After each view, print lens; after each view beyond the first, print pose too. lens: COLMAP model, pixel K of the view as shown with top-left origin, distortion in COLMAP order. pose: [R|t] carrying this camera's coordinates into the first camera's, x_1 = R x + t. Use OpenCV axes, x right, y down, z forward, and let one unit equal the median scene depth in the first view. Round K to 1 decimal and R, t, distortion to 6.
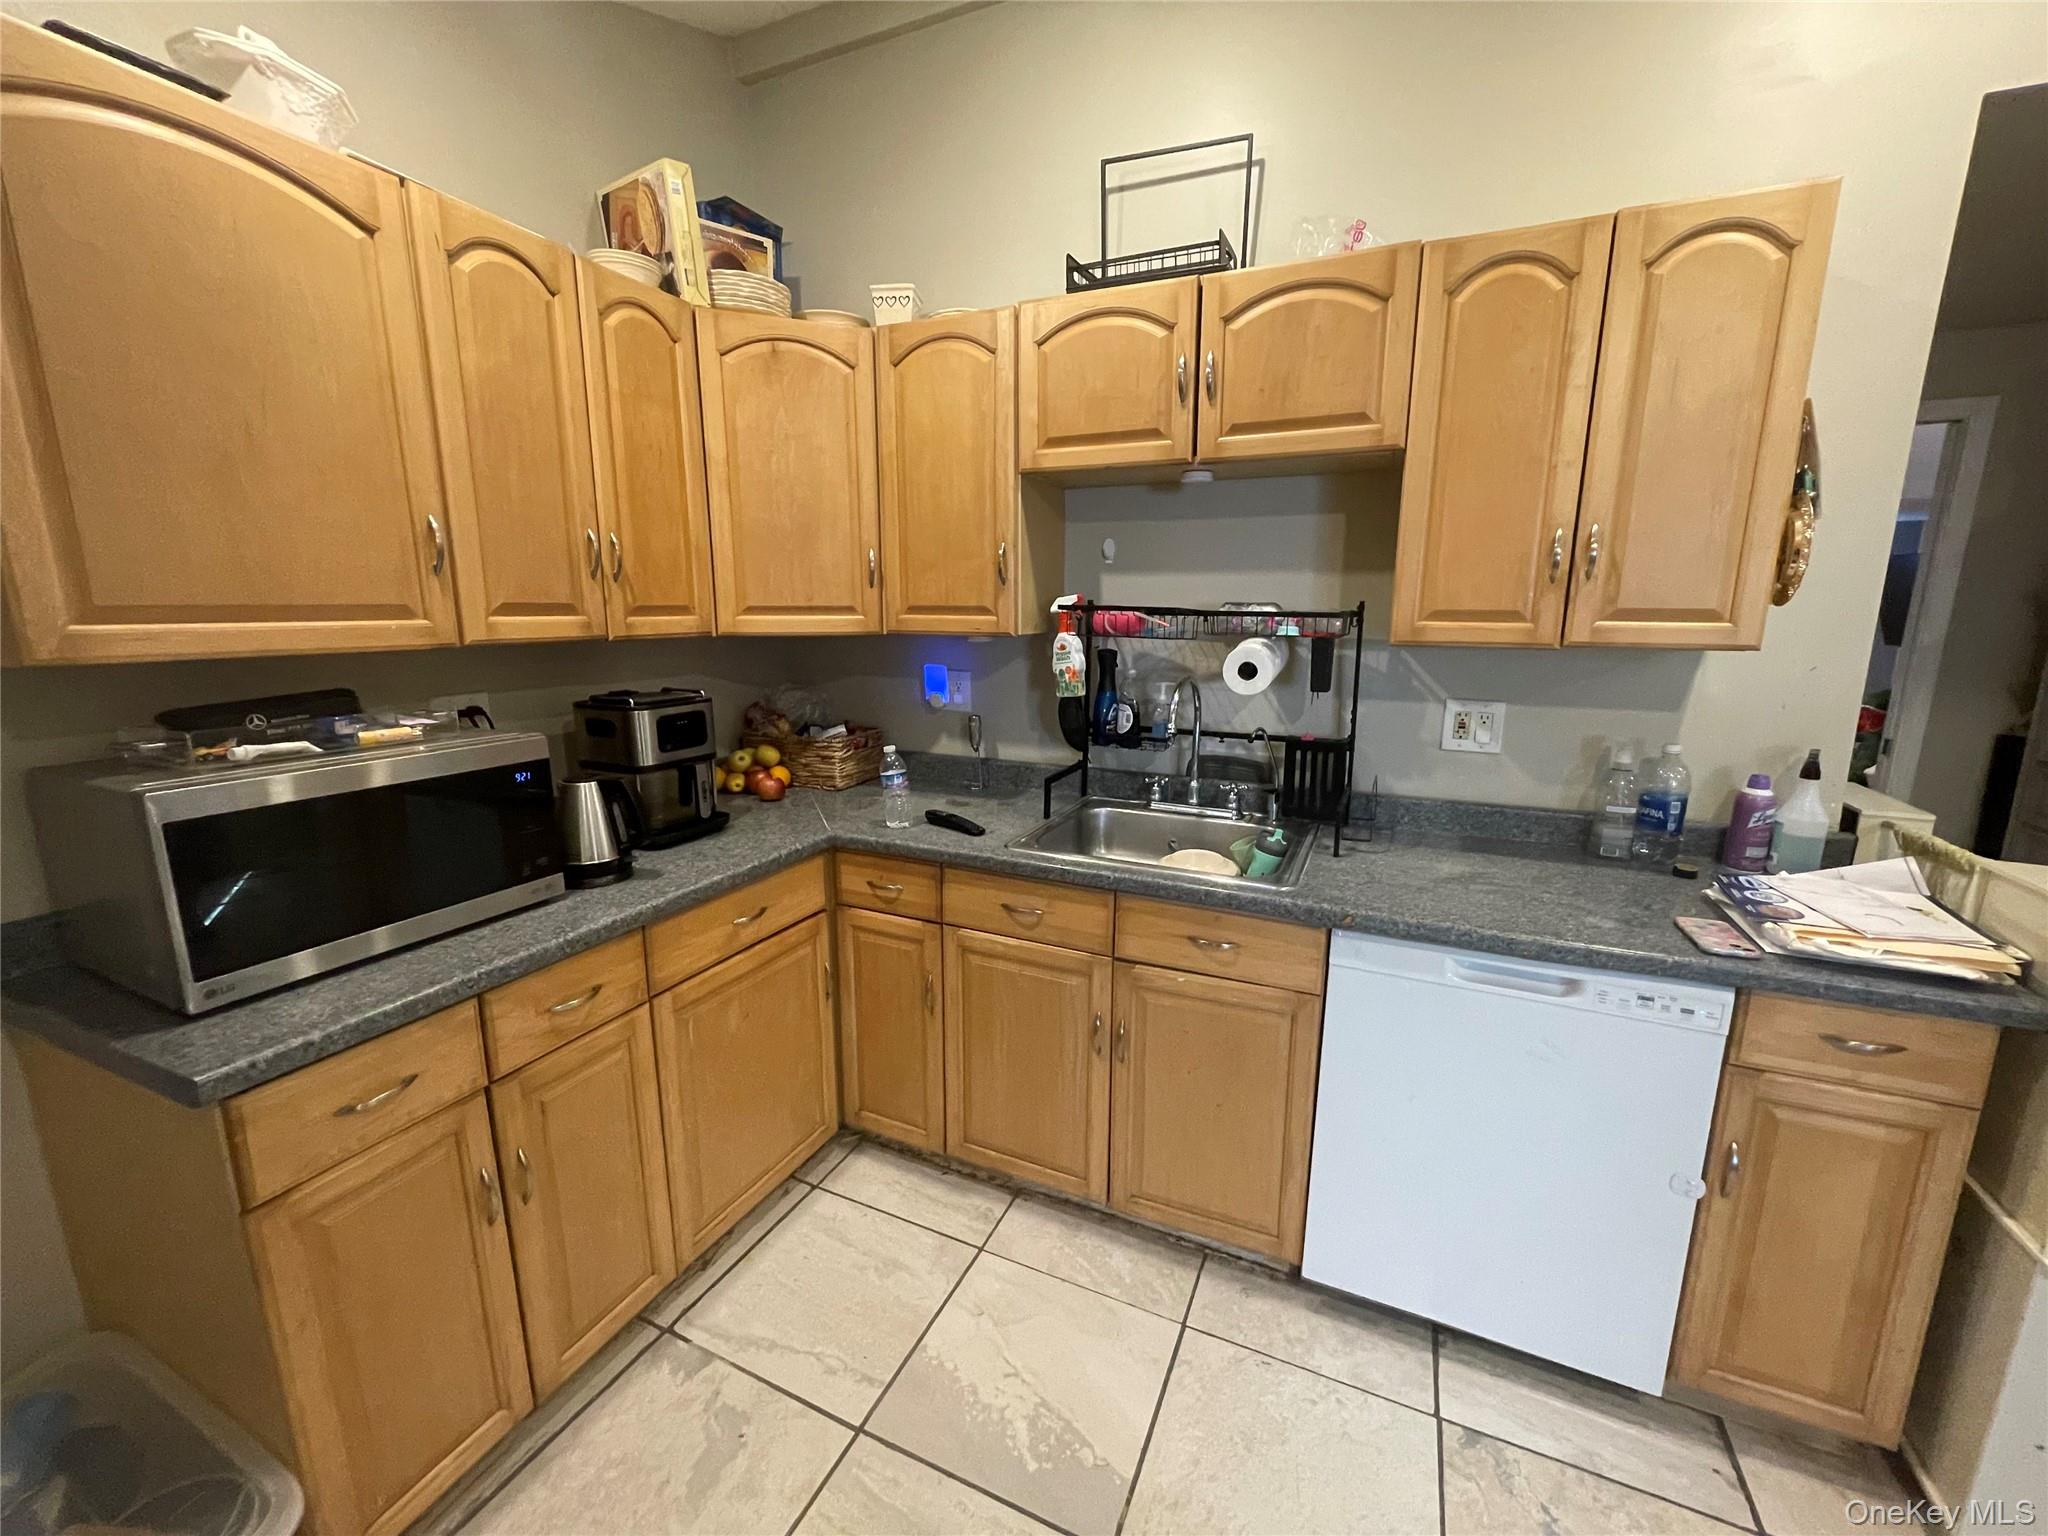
lens RADIAL K [[821.8, 0, 1020.3], [0, 821.8, 765.0], [0, 0, 1]] dist [0.000356, -0.000150]
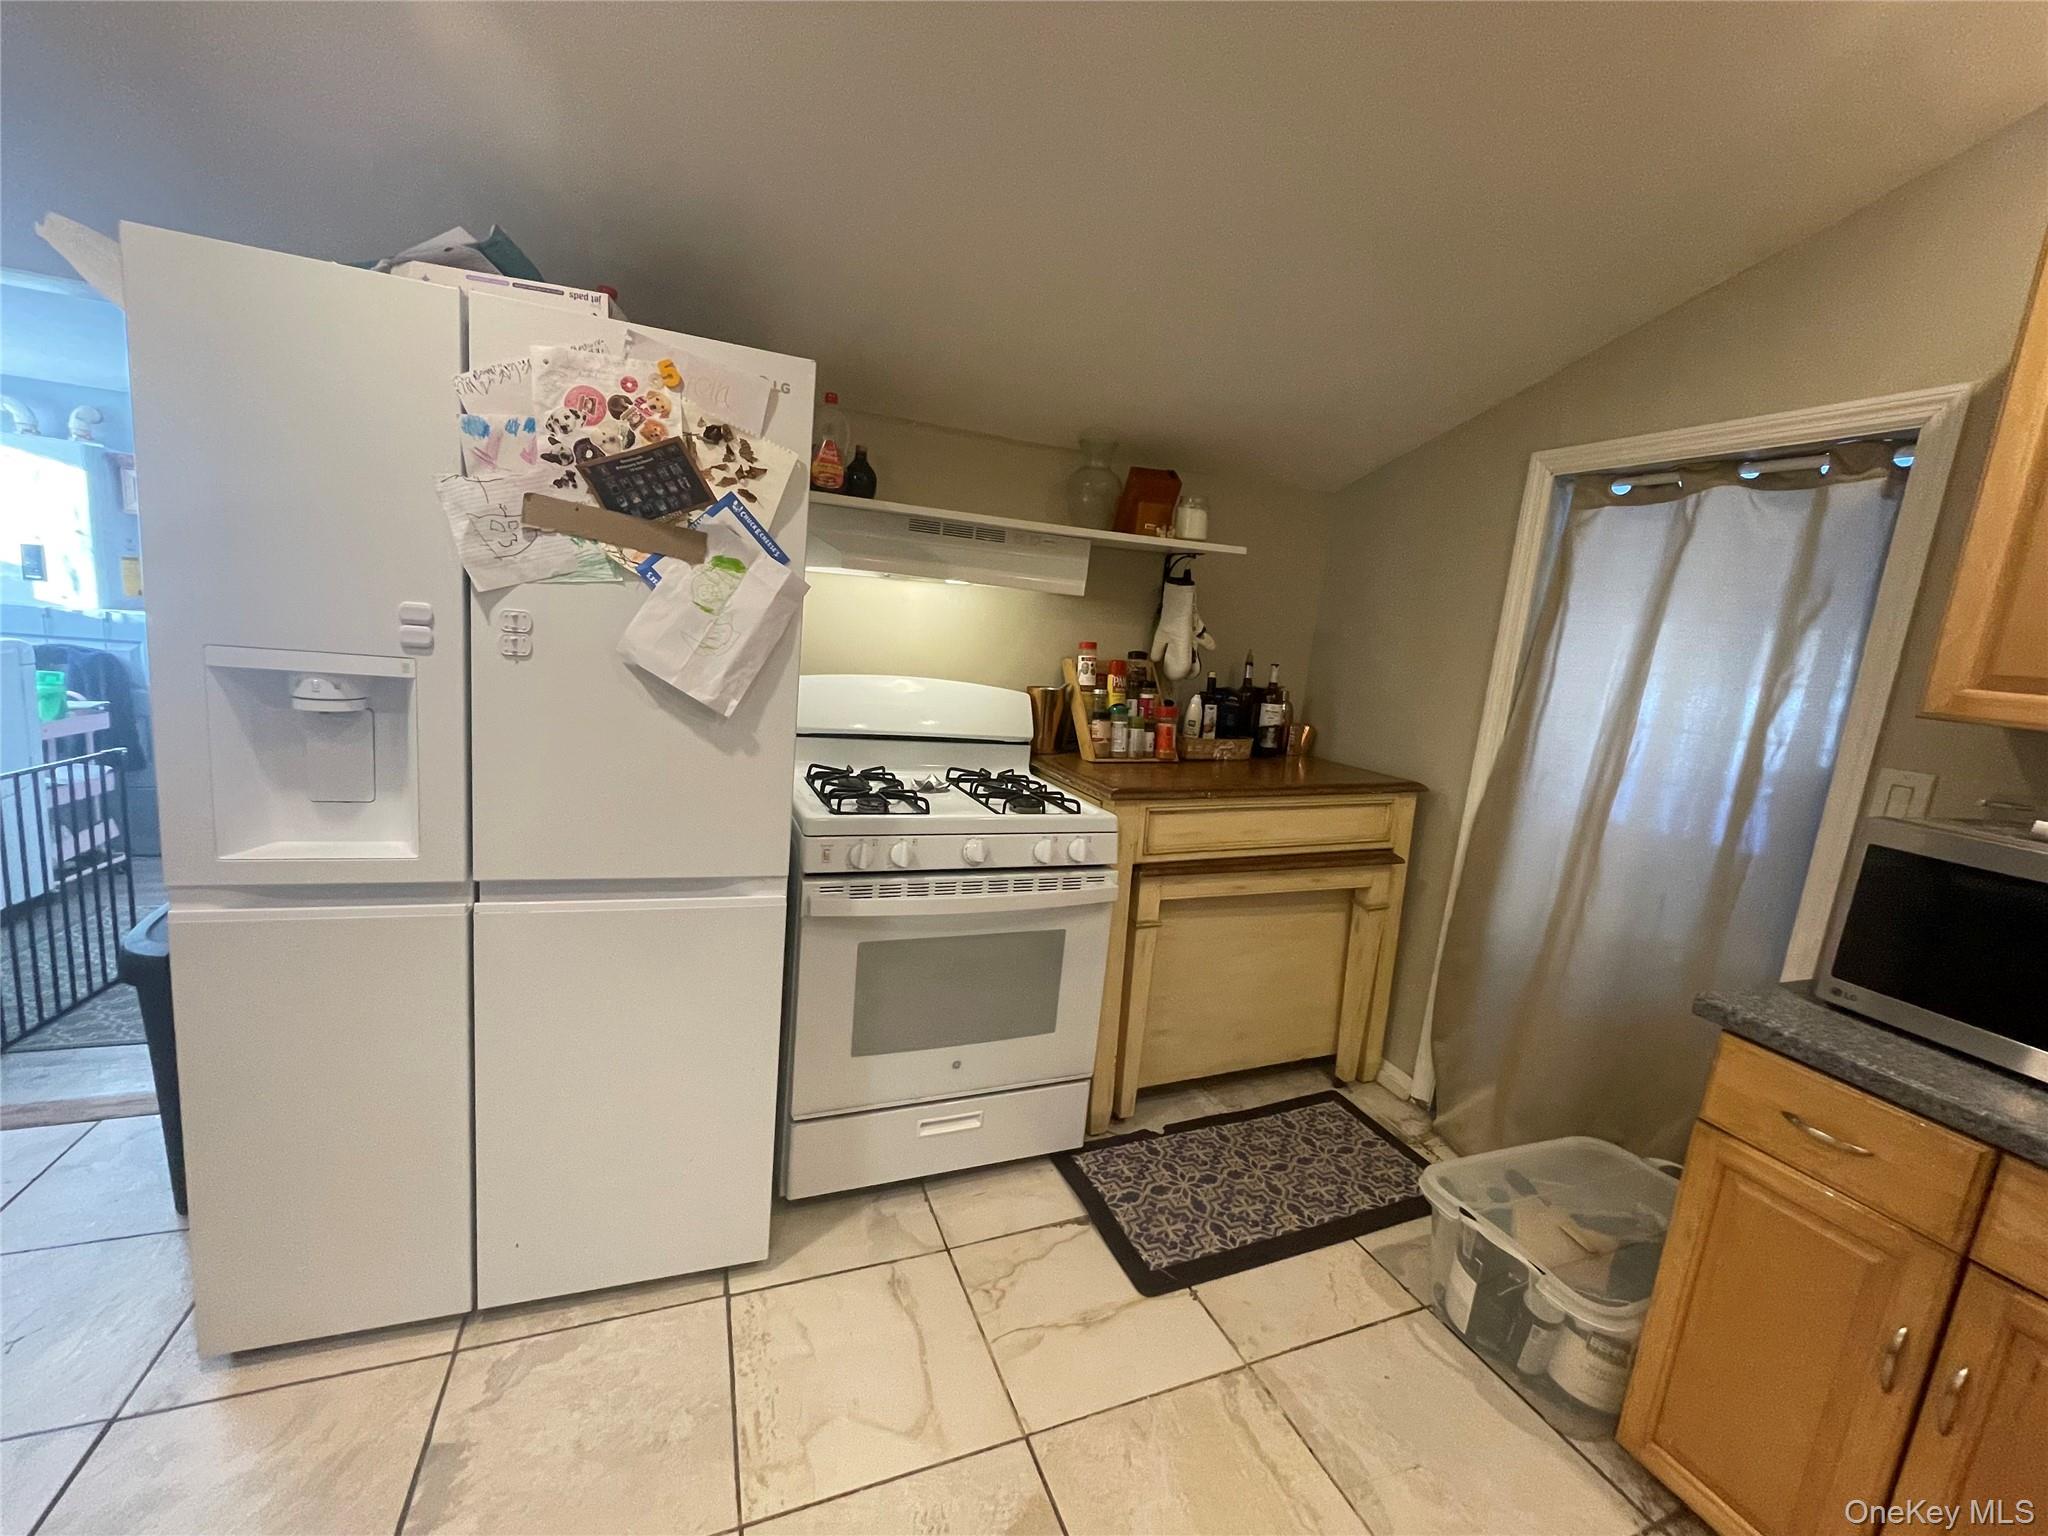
lens RADIAL K [[821.8, 0, 1022.5], [0, 821.8, 762.3], [0, 0, 1]] dist [0.000356, -0.000150]
pose [[-0.683595, 0.067515, -0.726732, 0.628305], [-0.220443, 0.930110, 0.293768, -0.111876], [0.695774, 0.361022, -0.620936, 0.785389]]
